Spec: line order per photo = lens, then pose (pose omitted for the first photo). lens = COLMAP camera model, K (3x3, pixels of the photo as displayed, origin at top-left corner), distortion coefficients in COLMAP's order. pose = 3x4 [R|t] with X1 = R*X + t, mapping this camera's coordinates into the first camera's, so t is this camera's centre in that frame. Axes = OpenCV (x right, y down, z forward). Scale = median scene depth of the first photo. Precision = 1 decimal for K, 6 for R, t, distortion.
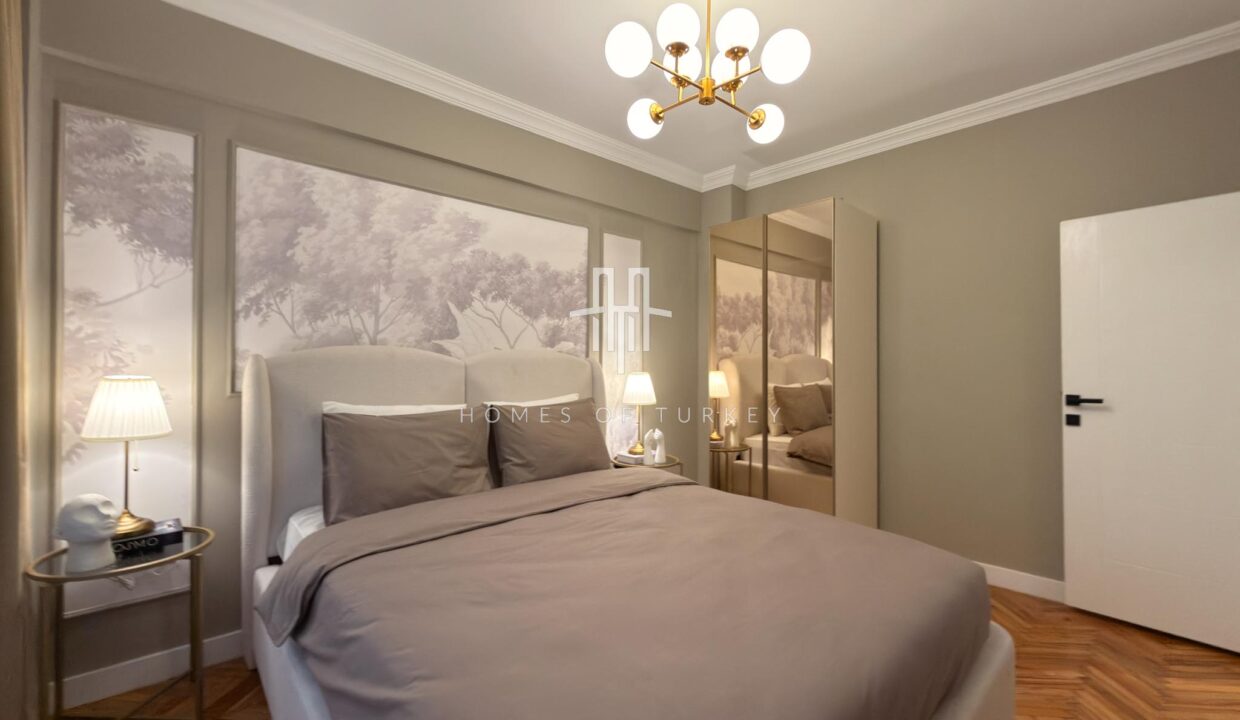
lens RADIAL K [[493.5, 0, 623.5], [0, 493.5, 371.2], [0, 0, 1]] dist [-0.004619, 0.000540]
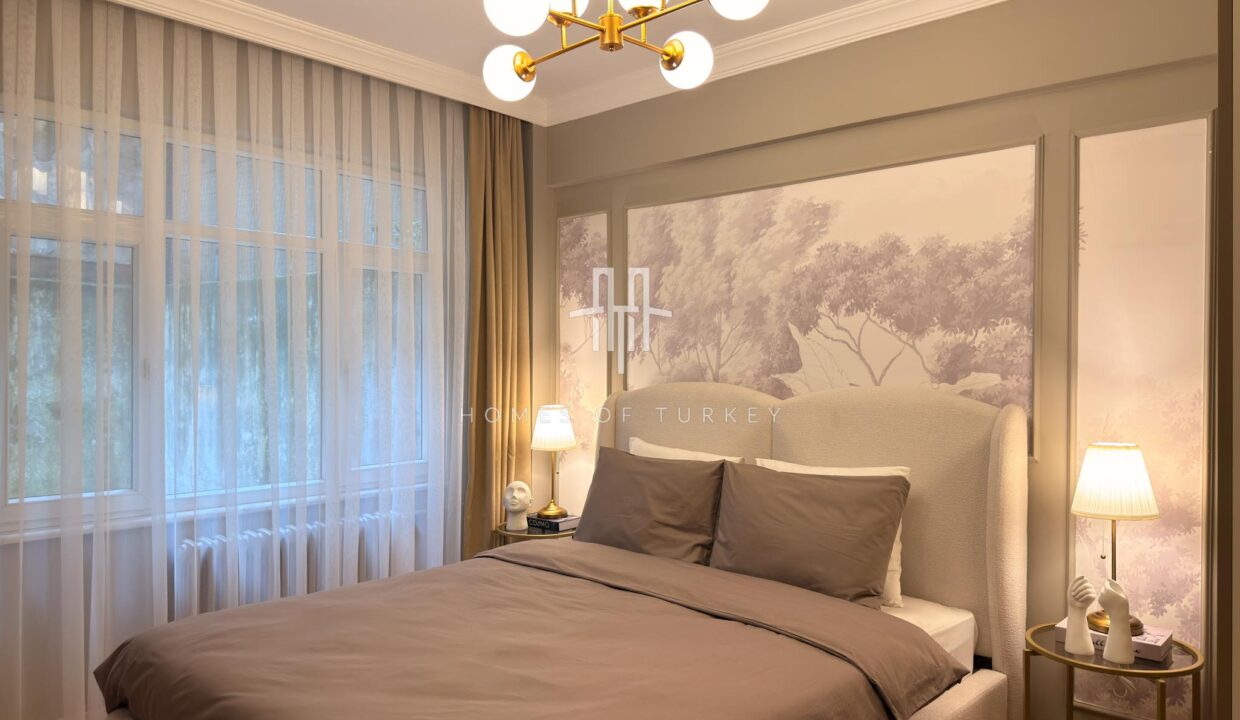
lens RADIAL K [[875.1, 0, 621.3], [0, 875.1, 387.2], [0, 0, 1]] dist [0.072936, -0.105803]
pose [[0.075356, 0.020903, -0.996938, 0.942596], [-0.029172, 0.999399, 0.018750, -0.059087], [0.996730, 0.027669, 0.075921, 0.625749]]
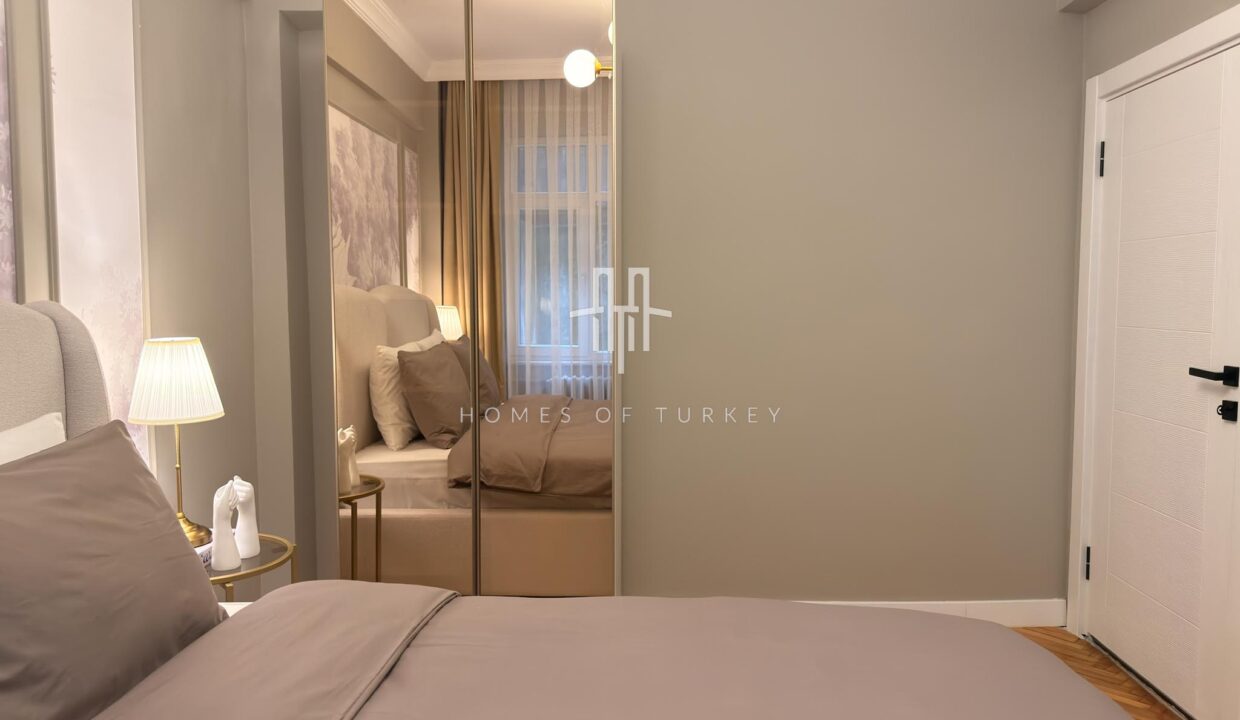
lens RADIAL K [[875.1, 0, 618.6], [0, 875.1, 358.7], [0, 0, 1]] dist [0.072936, -0.105803]
pose [[0.705437, -0.059127, 0.706302, -0.261742], [0.020823, 0.997813, 0.062733, -0.021117], [-0.708467, -0.029547, 0.705125, 0.332108]]
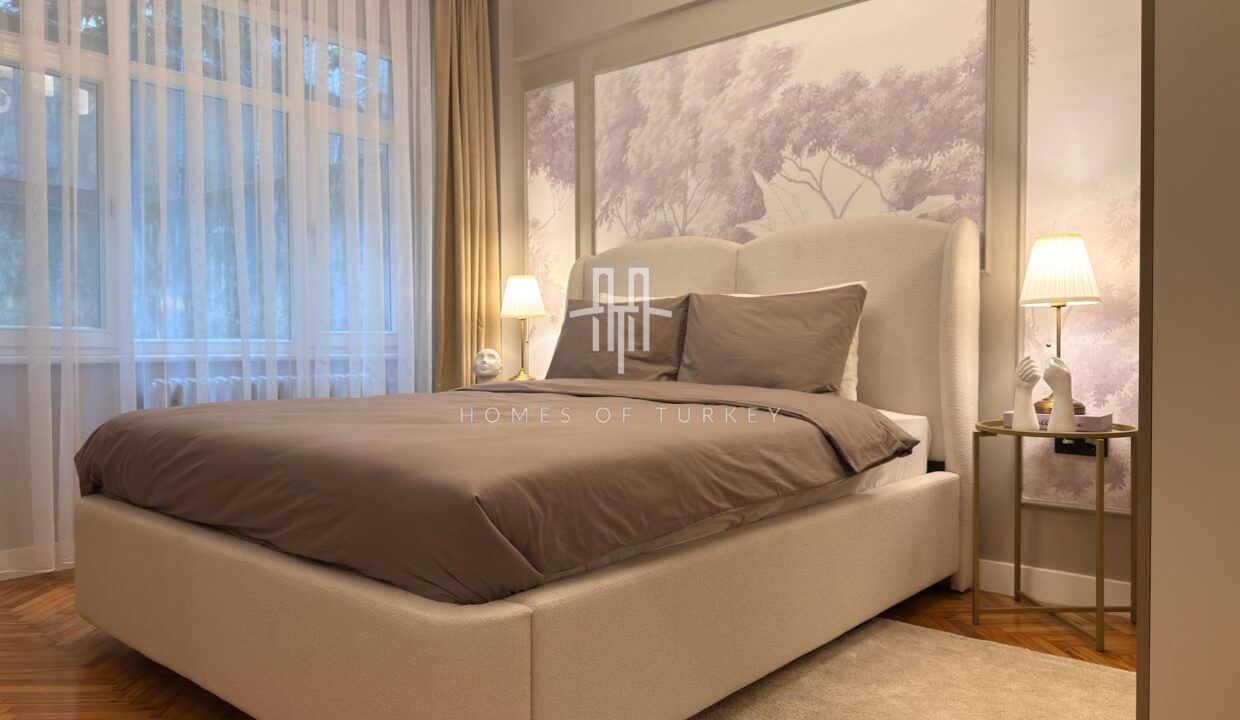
lens RADIAL K [[875.1, 0, 625.3], [0, 875.1, 396.2], [0, 0, 1]] dist [0.072936, -0.105803]
pose [[0.112416, 0.044426, -0.992668, 0.976094], [-0.025003, 0.998810, 0.041869, 0.153669], [0.993347, 0.020113, 0.113393, 0.633781]]
